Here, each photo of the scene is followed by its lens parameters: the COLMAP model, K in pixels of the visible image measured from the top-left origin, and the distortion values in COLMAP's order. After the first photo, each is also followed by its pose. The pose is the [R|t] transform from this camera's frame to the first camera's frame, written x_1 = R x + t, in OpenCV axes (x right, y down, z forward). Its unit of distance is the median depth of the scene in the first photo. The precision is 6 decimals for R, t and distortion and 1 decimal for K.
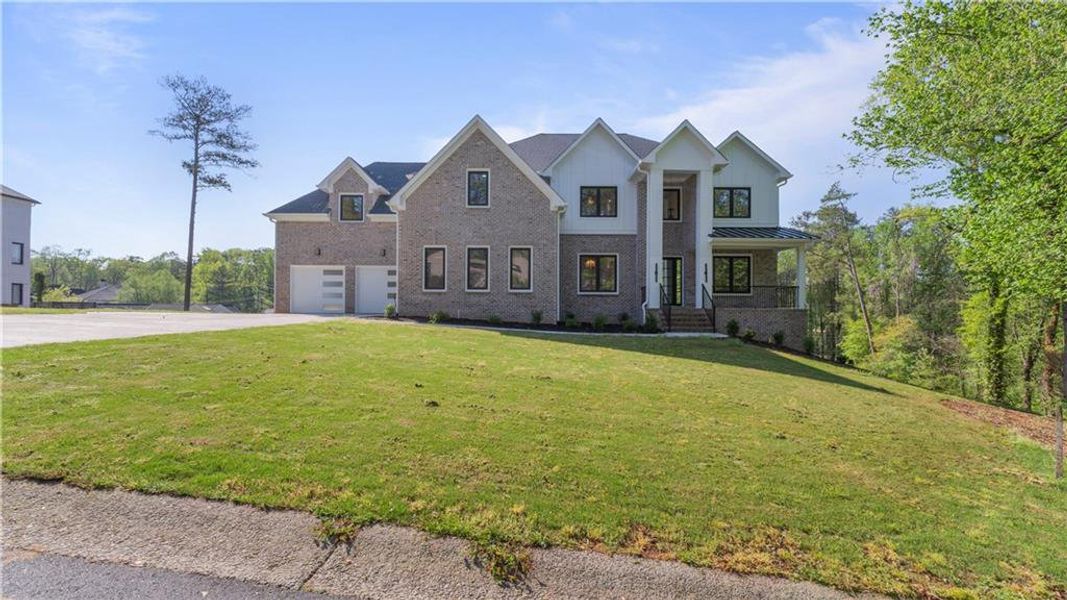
lens RADIAL K [[454.2, 0, 535.5], [0, 454.2, 300.1], [0, 0, 1]] dist [0.015460, 0.000283]
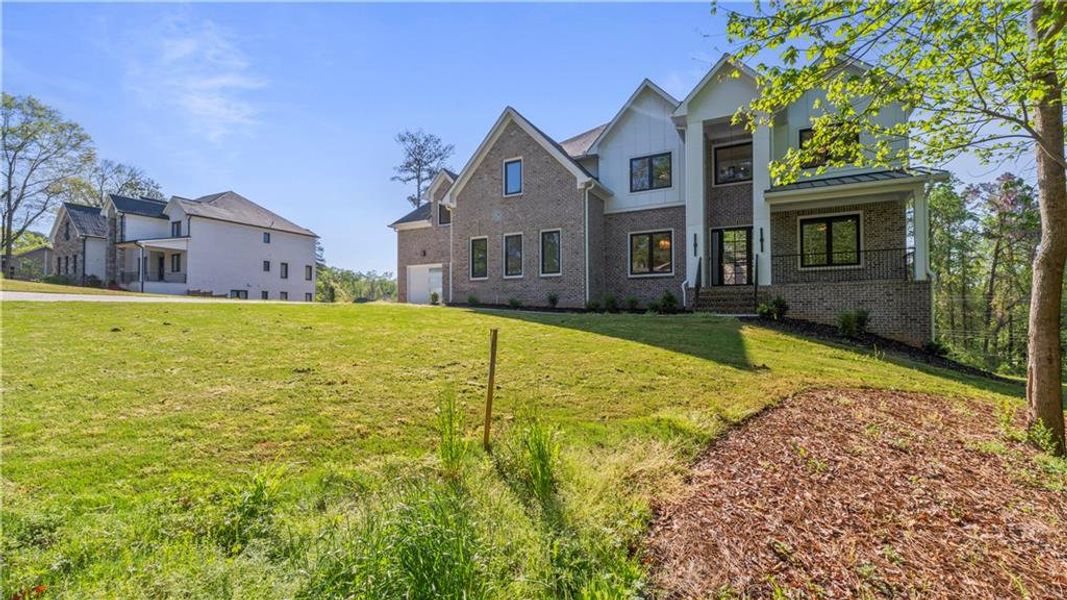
lens RADIAL K [[454.2, 0, 537.5], [0, 454.2, 301.6], [0, 0, 1]] dist [0.015460, 0.000283]
pose [[0.878746, -0.022326, -0.476768, 0.365165], [0.016420, 0.999728, -0.016550, 0.047371], [0.477008, 0.006714, 0.878873, 0.112357]]
